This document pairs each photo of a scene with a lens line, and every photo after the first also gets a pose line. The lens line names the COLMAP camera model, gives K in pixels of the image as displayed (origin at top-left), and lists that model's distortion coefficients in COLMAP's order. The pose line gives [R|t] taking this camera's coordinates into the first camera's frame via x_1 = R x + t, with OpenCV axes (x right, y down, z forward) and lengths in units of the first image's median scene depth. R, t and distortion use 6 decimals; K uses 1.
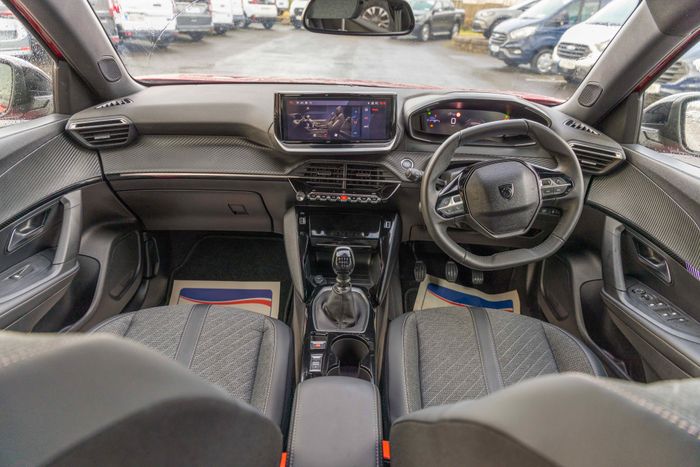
lens RADIAL K [[475.7, 0, 351.5], [0, 475.7, 232.9], [0, 0, 1]] dist [-0.003903, -0.000870]
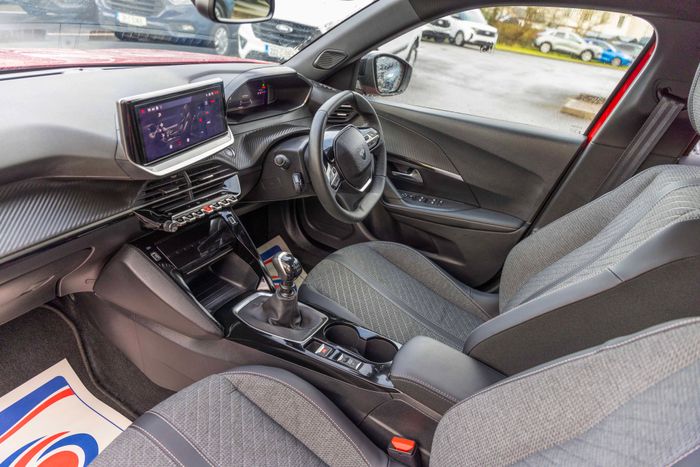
lens RADIAL K [[475.7, 0, 352.0], [0, 475.7, 234.1], [0, 0, 1]] dist [-0.003903, -0.000870]
pose [[0.443183, -0.394026, 0.805191, -0.638199], [0.266068, 0.915560, 0.301591, -0.232146], [-0.856036, 0.080575, 0.510598, 0.358307]]
